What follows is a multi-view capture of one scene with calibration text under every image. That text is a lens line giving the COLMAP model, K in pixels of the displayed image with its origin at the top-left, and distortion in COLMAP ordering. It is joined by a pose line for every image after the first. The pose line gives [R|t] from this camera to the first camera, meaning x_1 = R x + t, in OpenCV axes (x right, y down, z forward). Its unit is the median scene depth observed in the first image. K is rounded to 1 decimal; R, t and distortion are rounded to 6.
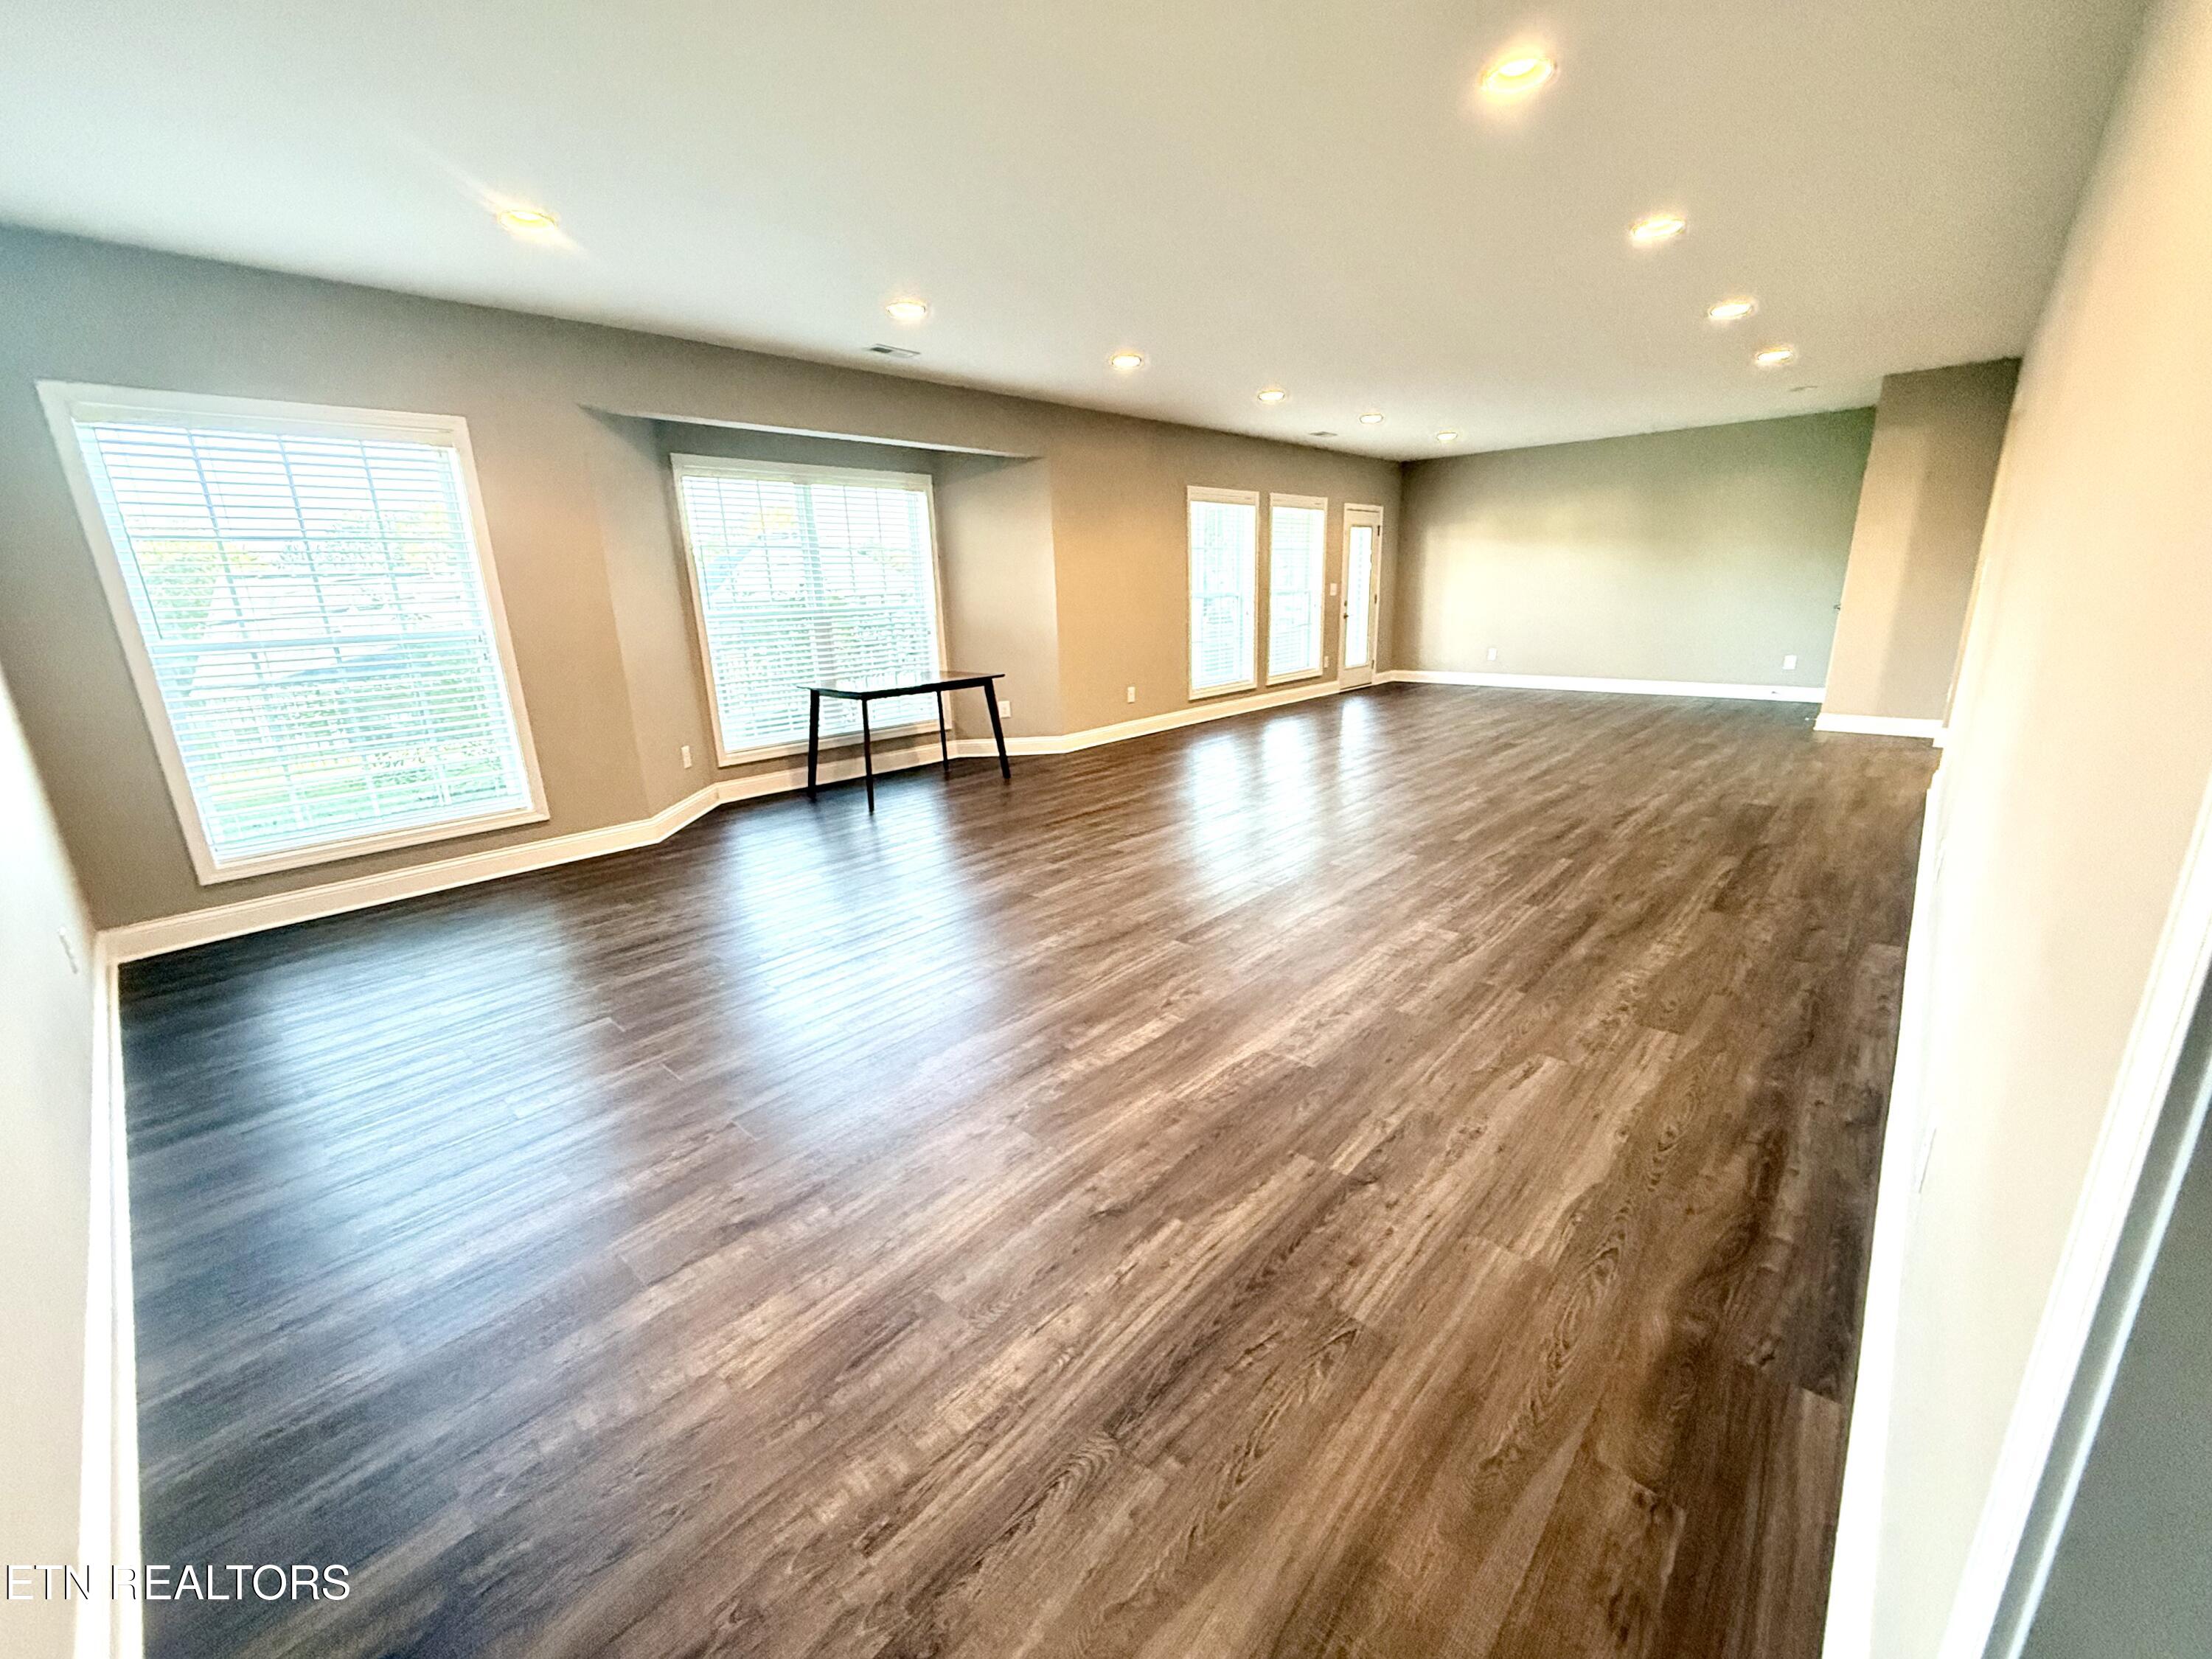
lens RADIAL K [[883.7, 0, 1102.2], [0, 883.7, 831.2], [0, 0, 1]] dist [-0.000007, -0.000062]
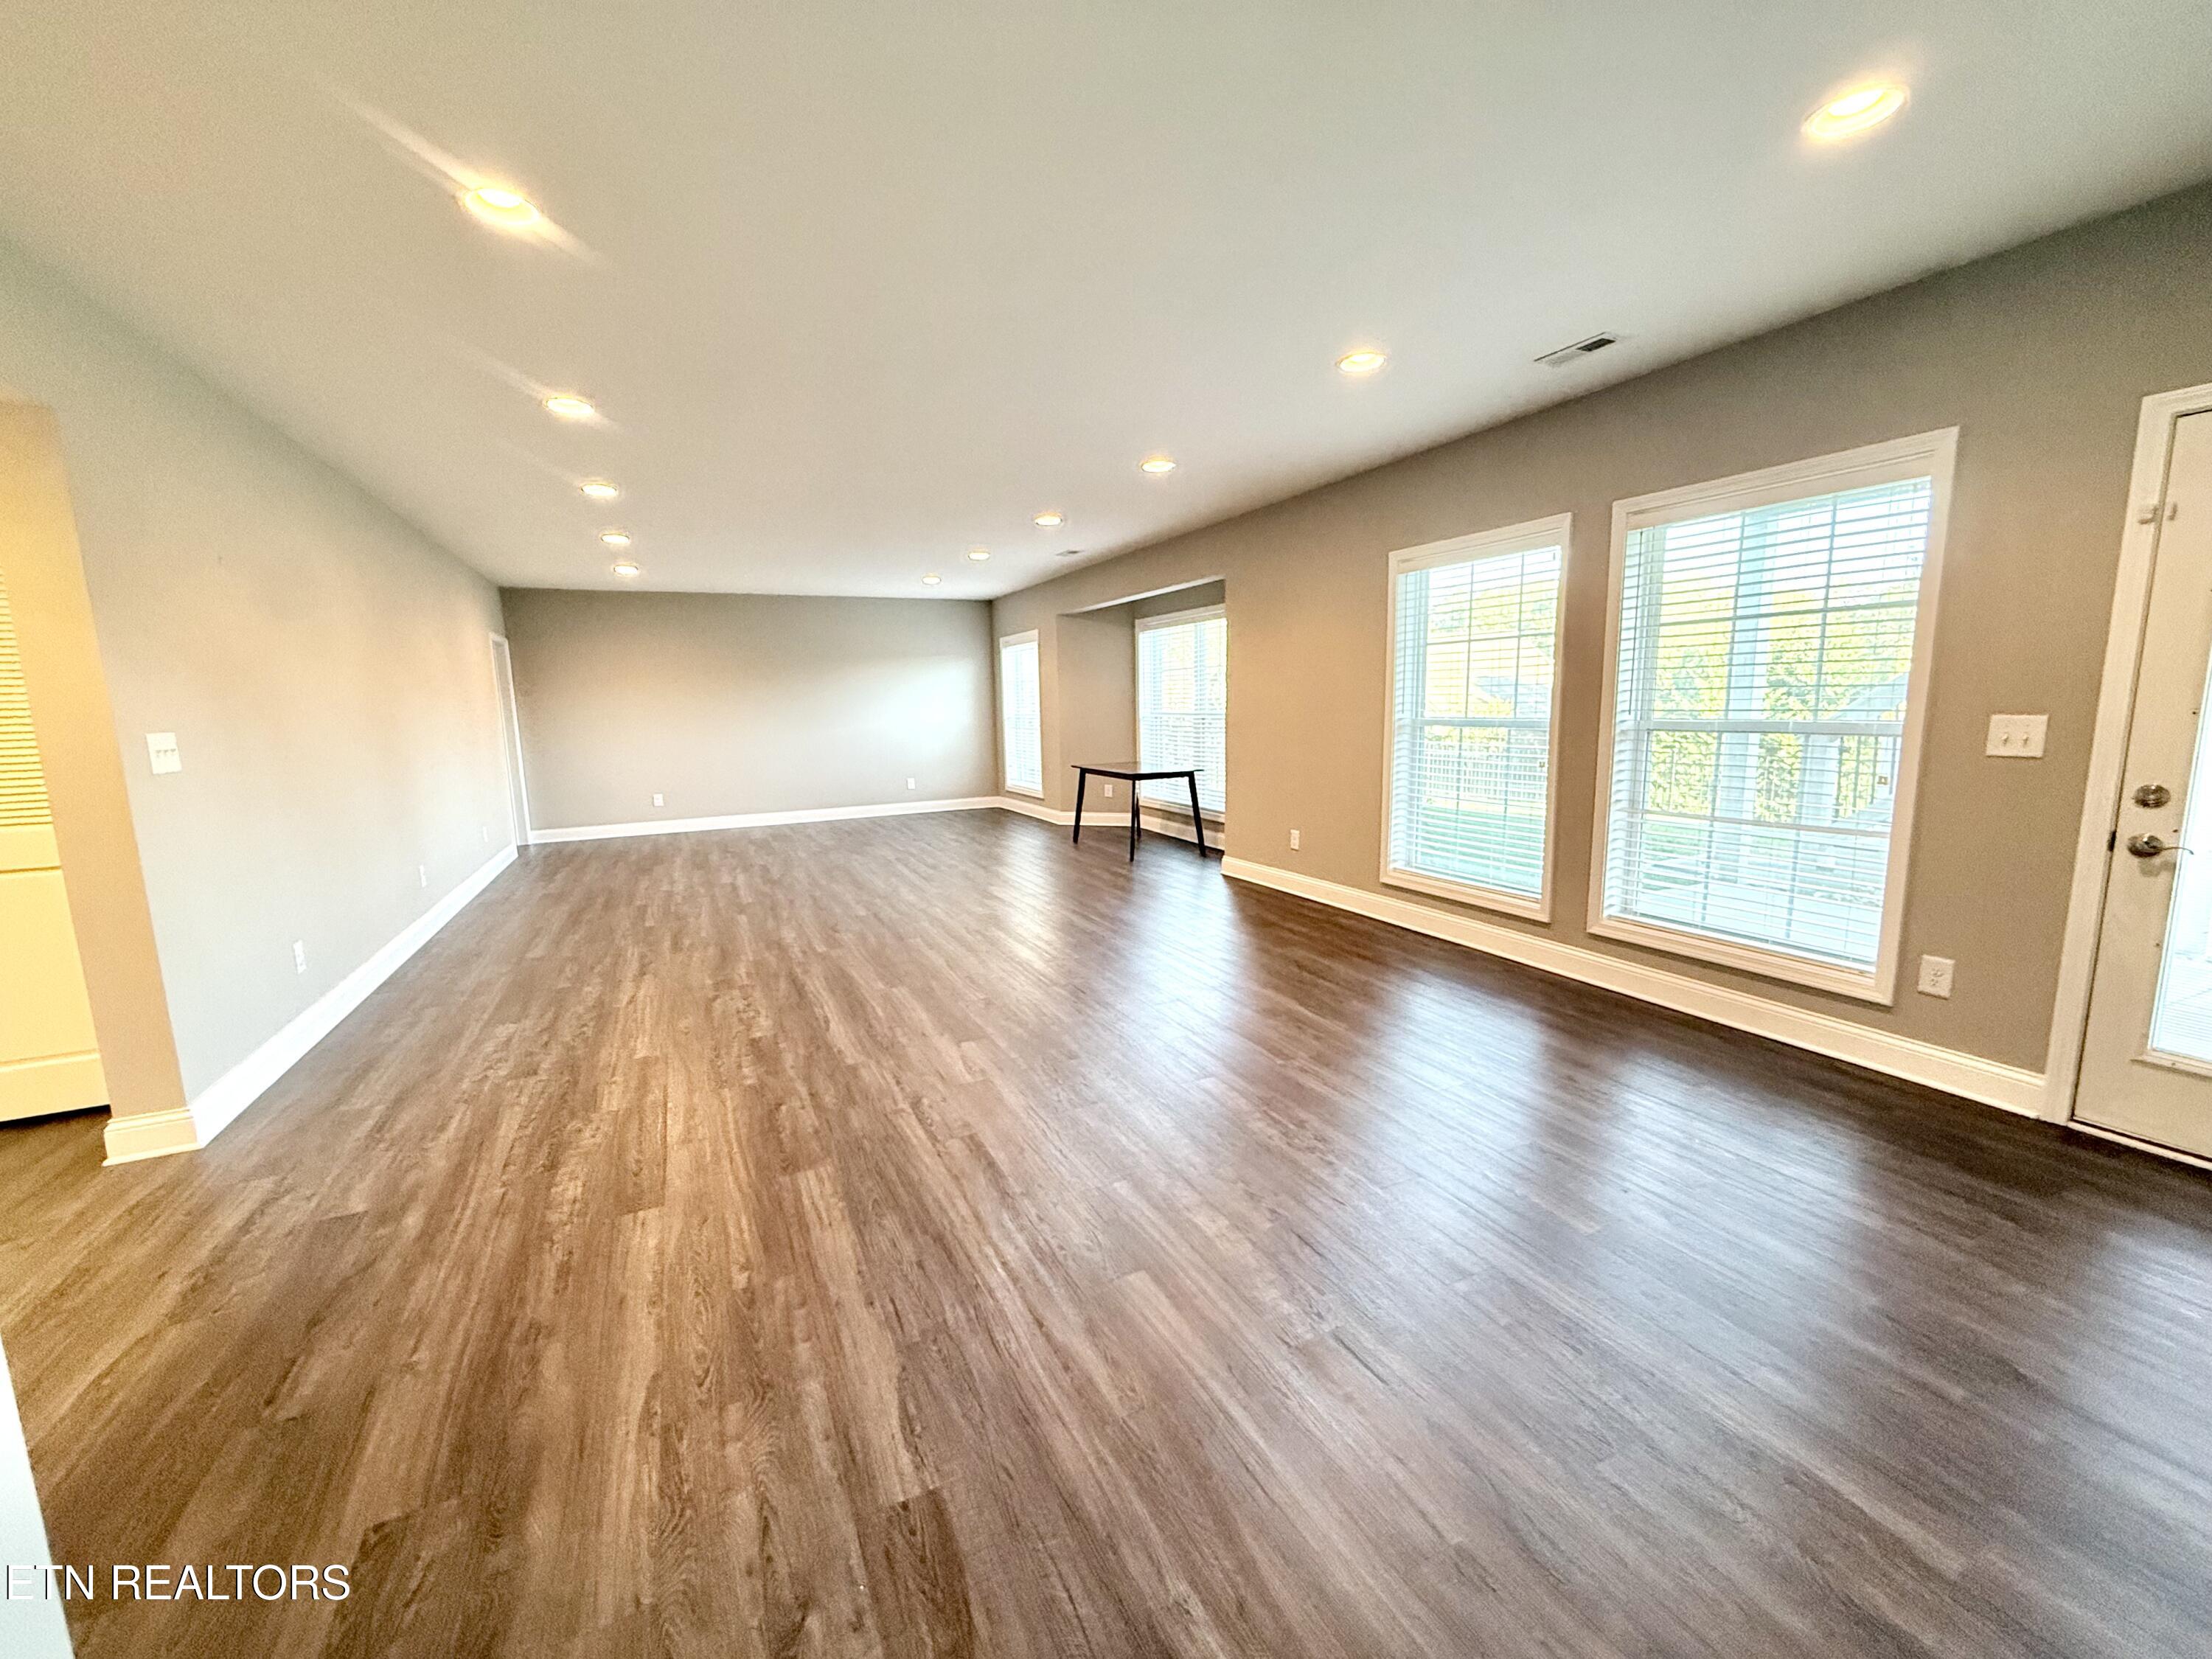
lens RADIAL K [[883.7, 0, 1102.2], [0, 883.7, 831.2], [0, 0, 1]] dist [-0.000007, -0.000062]
pose [[-0.362093, 0.177498, -0.915086, 0.803947], [-0.216986, 0.938684, 0.267935, -0.332788], [0.906535, 0.295578, -0.301376, 1.078979]]
